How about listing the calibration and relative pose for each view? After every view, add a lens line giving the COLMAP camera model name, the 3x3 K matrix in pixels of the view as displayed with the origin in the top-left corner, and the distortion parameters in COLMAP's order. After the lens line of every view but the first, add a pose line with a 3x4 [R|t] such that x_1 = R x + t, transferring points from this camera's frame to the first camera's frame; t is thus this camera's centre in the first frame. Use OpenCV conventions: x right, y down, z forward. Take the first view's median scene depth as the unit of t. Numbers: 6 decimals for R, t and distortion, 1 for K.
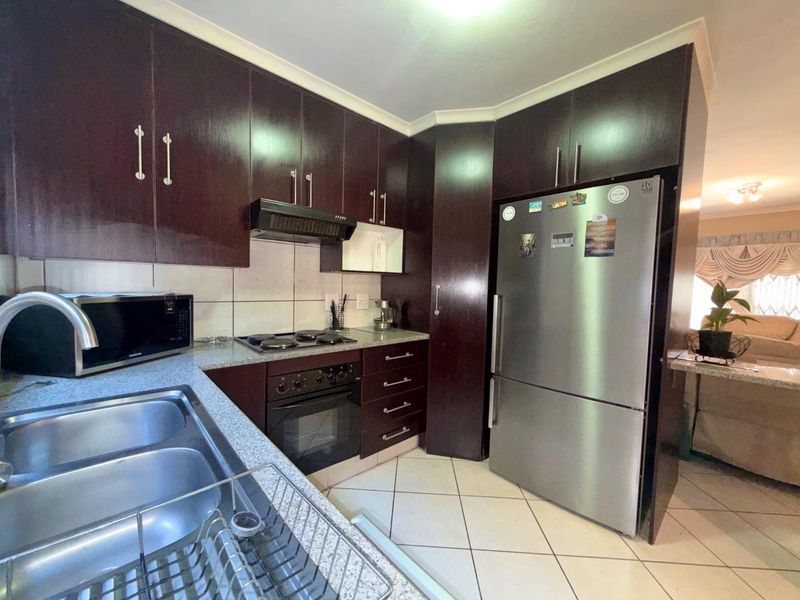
lens RADIAL K [[316.9, 0, 398.8], [0, 316.9, 302.6], [0, 0, 1]] dist [-0.000026, -0.000186]
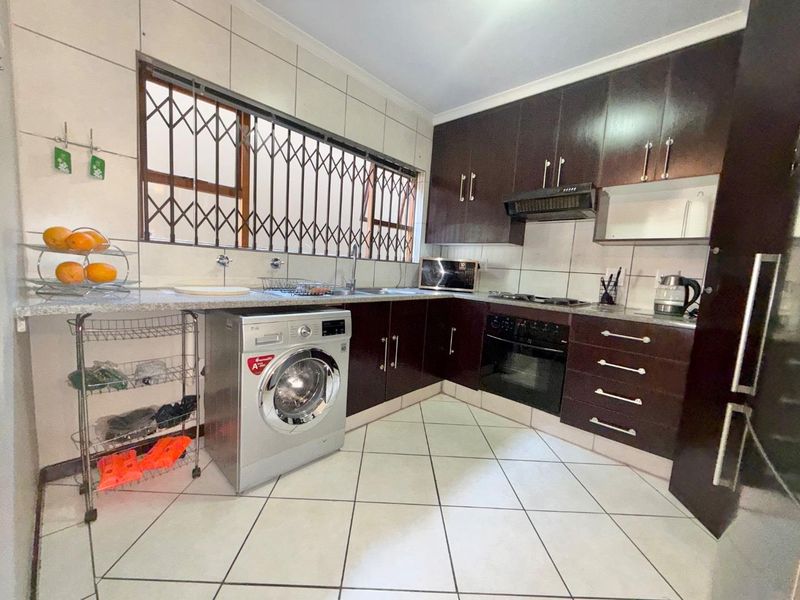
lens RADIAL K [[316.9, 0, 398.8], [0, 316.9, 302.6], [0, 0, 1]] dist [-0.000026, -0.000186]
pose [[0.073732, 0.083670, -0.993762, 0.748260], [-0.120653, 0.989903, 0.074393, 0.089047], [0.989953, 0.114415, 0.083082, 0.320974]]
